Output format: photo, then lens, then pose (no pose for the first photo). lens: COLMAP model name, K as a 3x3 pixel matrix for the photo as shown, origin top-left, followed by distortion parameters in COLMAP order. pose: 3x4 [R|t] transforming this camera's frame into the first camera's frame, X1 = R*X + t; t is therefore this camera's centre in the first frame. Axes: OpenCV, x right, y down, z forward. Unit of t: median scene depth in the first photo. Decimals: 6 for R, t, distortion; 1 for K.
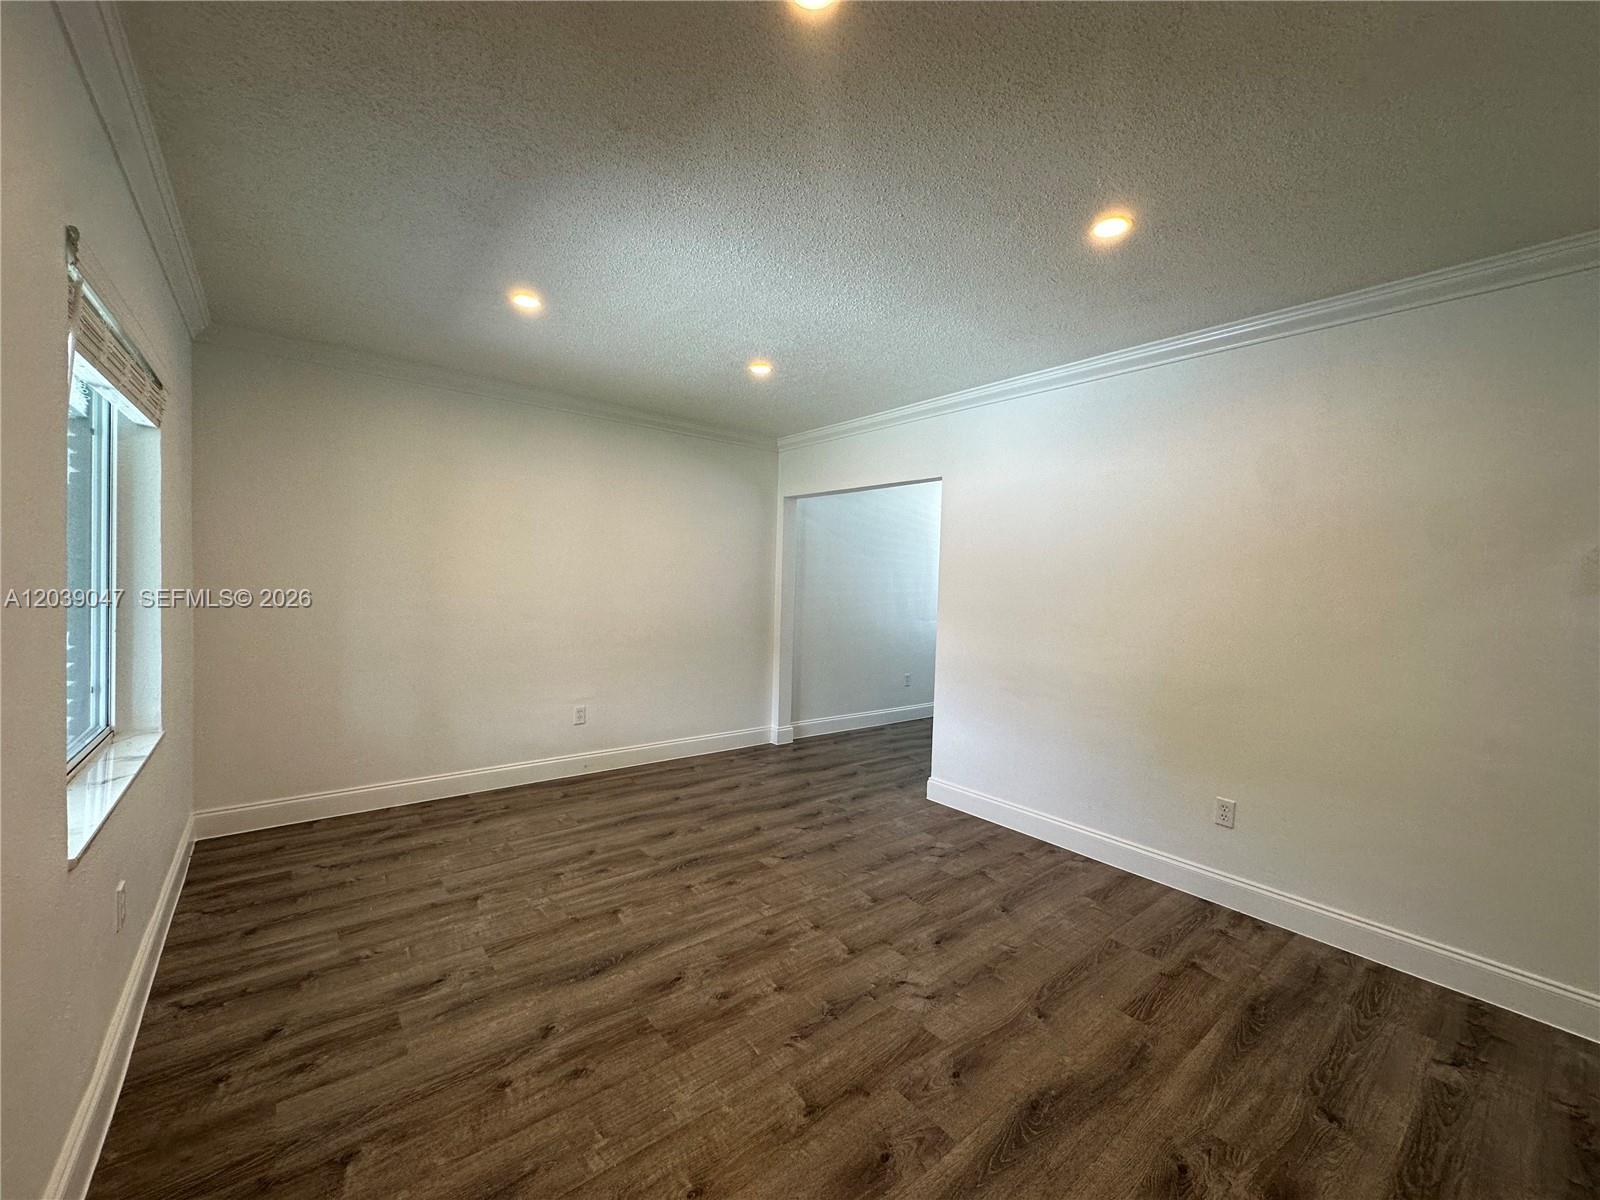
lens RADIAL K [[637.8, 0, 798.4], [0, 637.8, 599.0], [0, 0, 1]] dist [-0.005063, 0.001341]
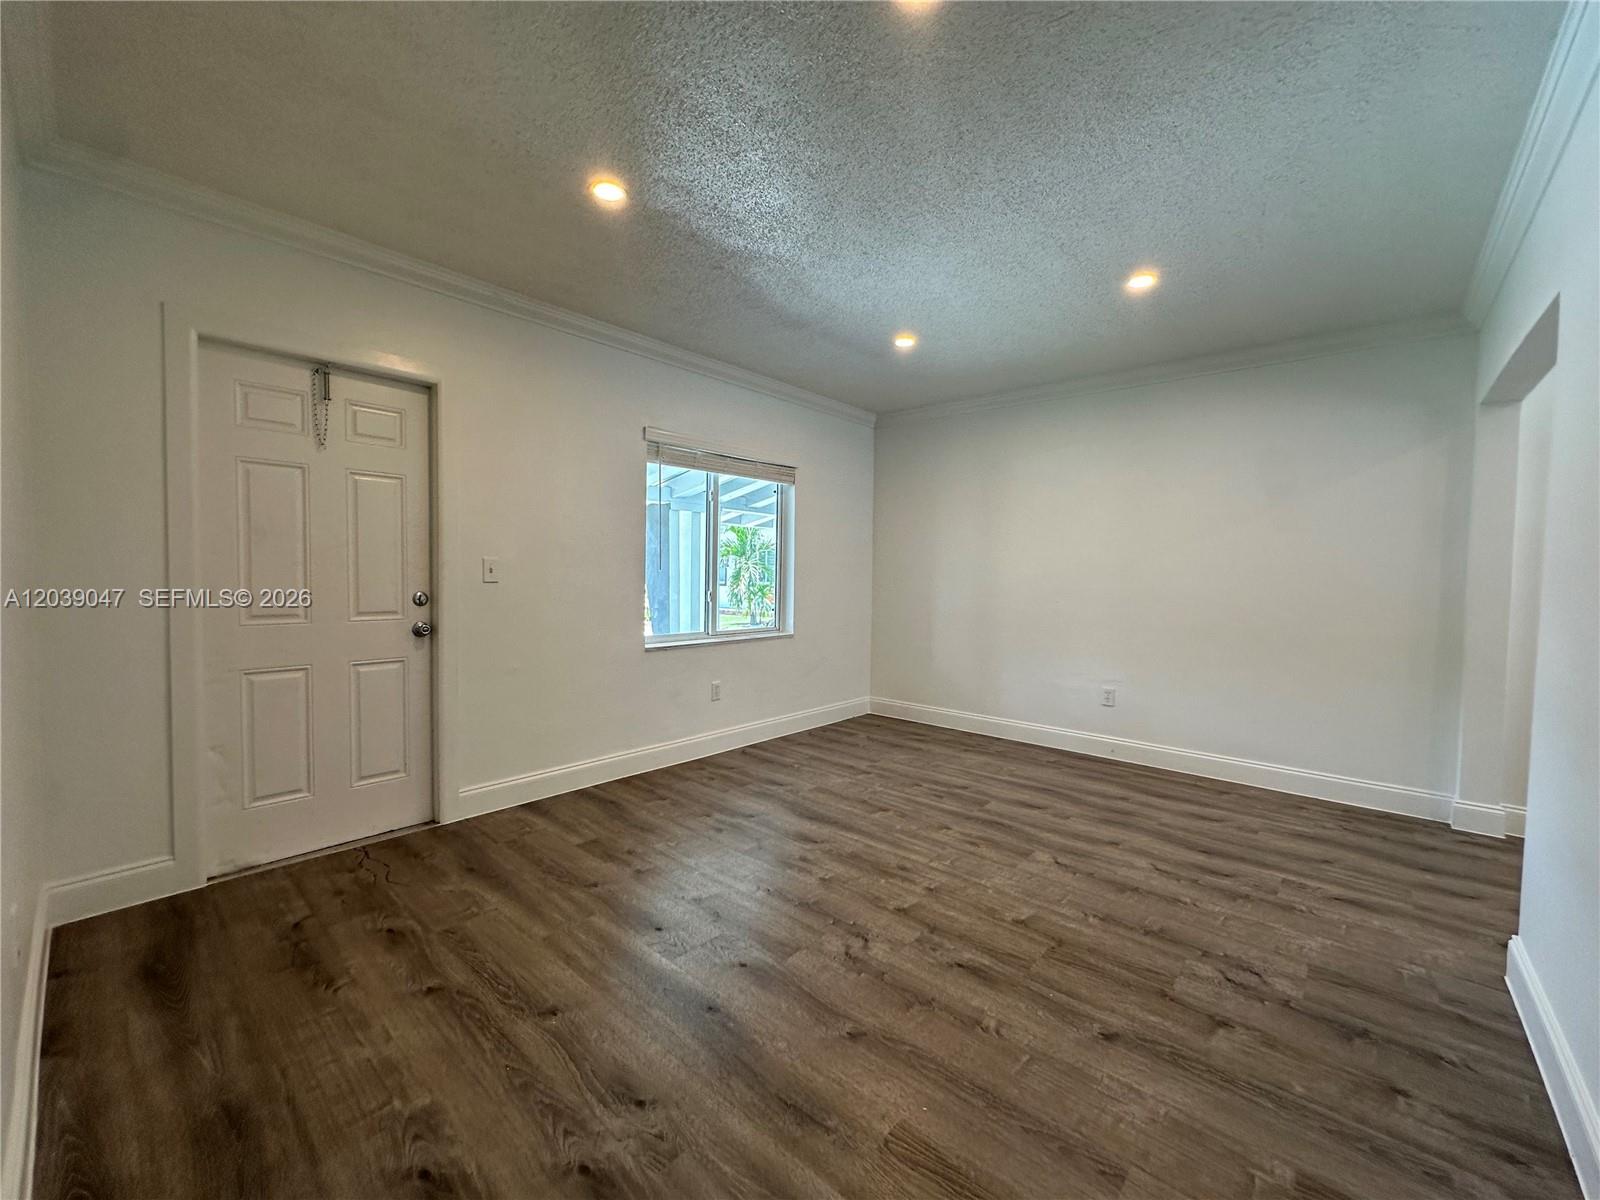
lens RADIAL K [[637.8, 0, 795.8], [0, 637.8, 599.5], [0, 0, 1]] dist [-0.005063, 0.001341]
pose [[0.161380, 0.013117, -0.986805, 0.913838], [-0.039934, 0.999180, 0.006750, 0.076614], [0.986084, 0.038318, 0.161772, 0.610253]]
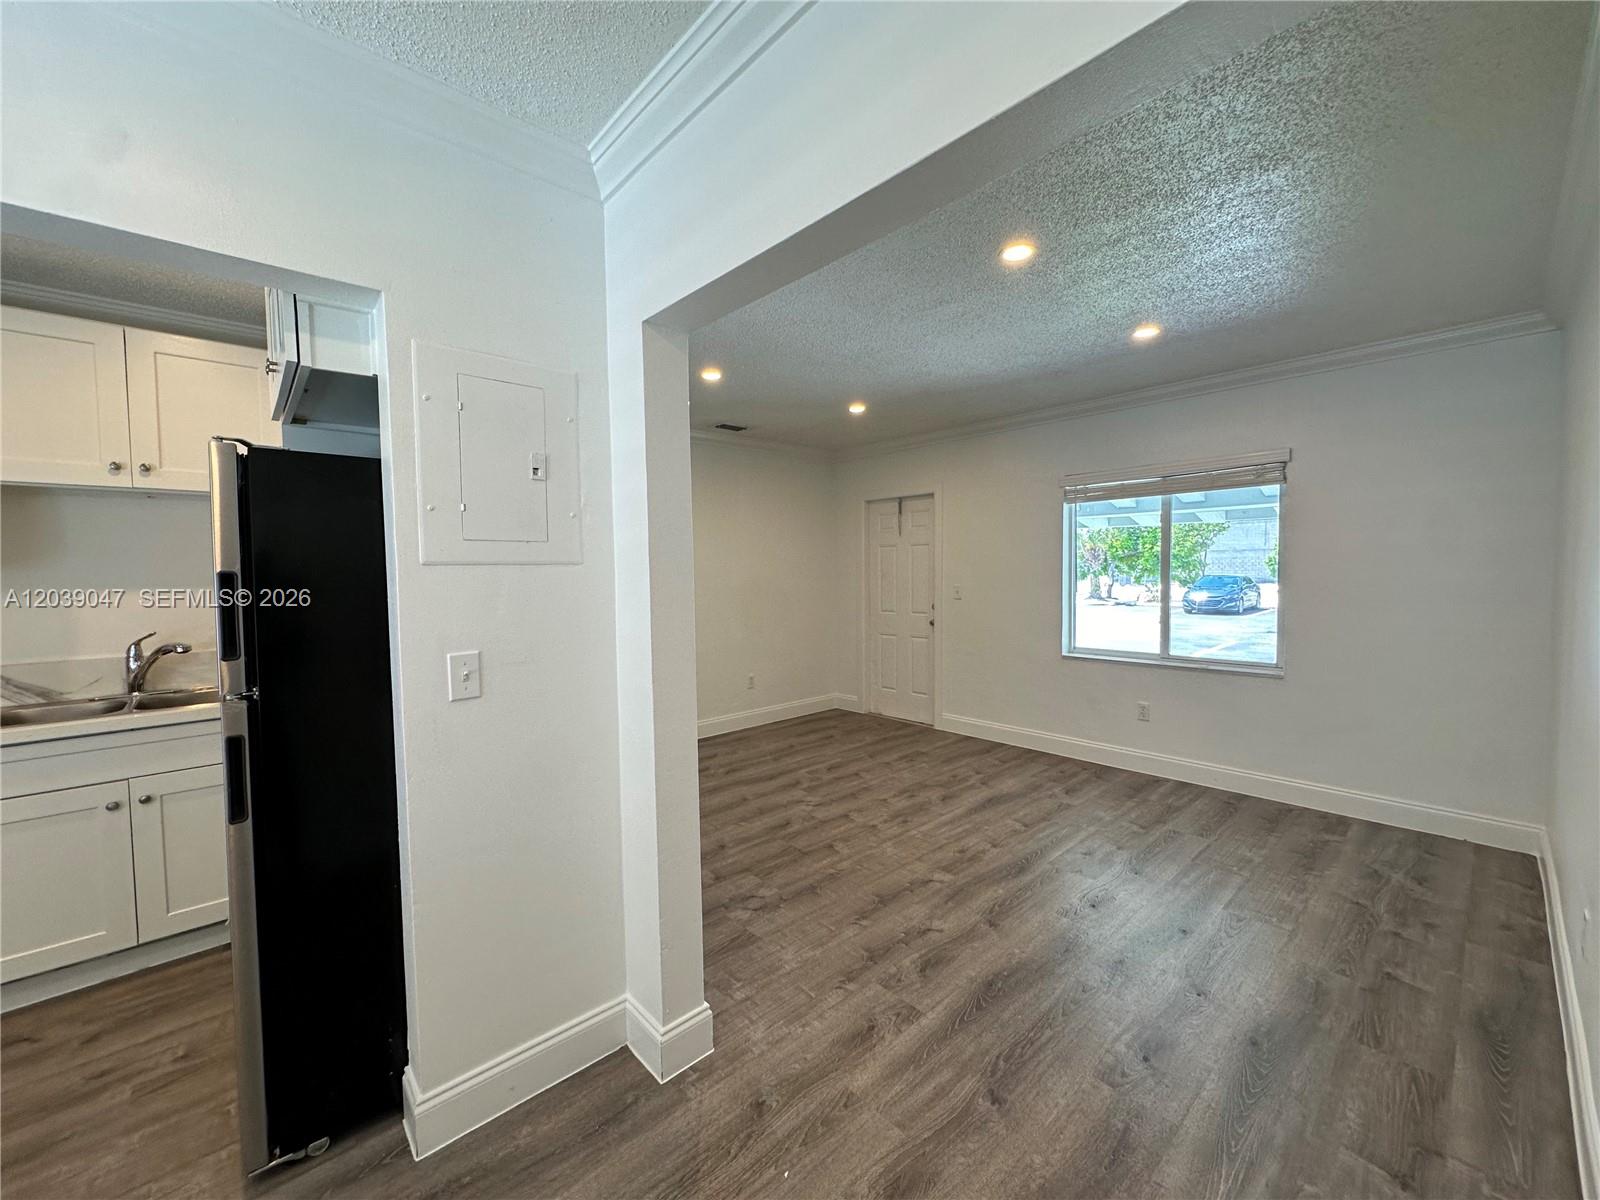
lens RADIAL K [[637.8, 0, 797.7], [0, 637.8, 597.6], [0, 0, 1]] dist [-0.005063, 0.001341]
pose [[-0.998172, -0.013032, -0.059018, 0.271104], [-0.017378, 0.997126, 0.073739, -0.070824], [0.057888, 0.074629, -0.995530, 2.254696]]
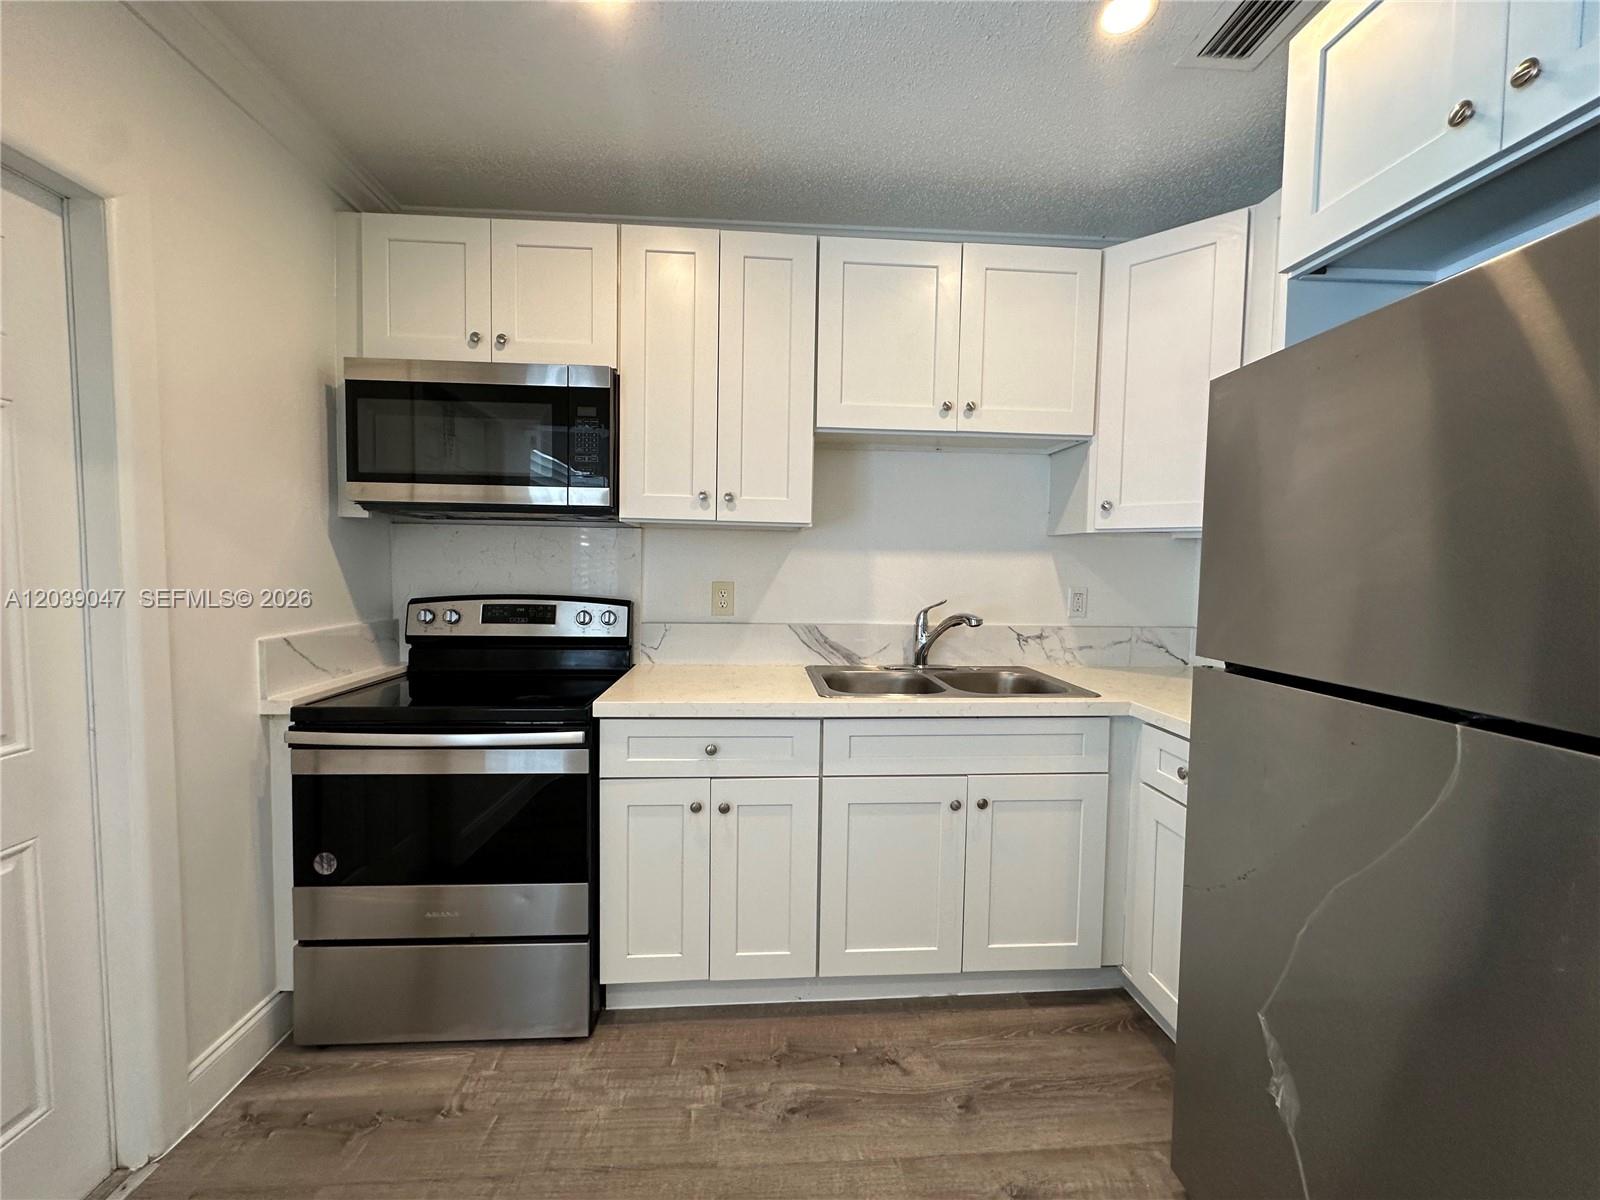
lens RADIAL K [[637.8, 0, 797.2], [0, 637.8, 596.9], [0, 0, 1]] dist [-0.005063, 0.001341]
pose [[-0.817457, -0.074486, 0.571153, 0.882480], [-0.021785, 0.994892, 0.098568, -0.012808], [-0.575578, 0.068132, -0.814904, 2.045418]]
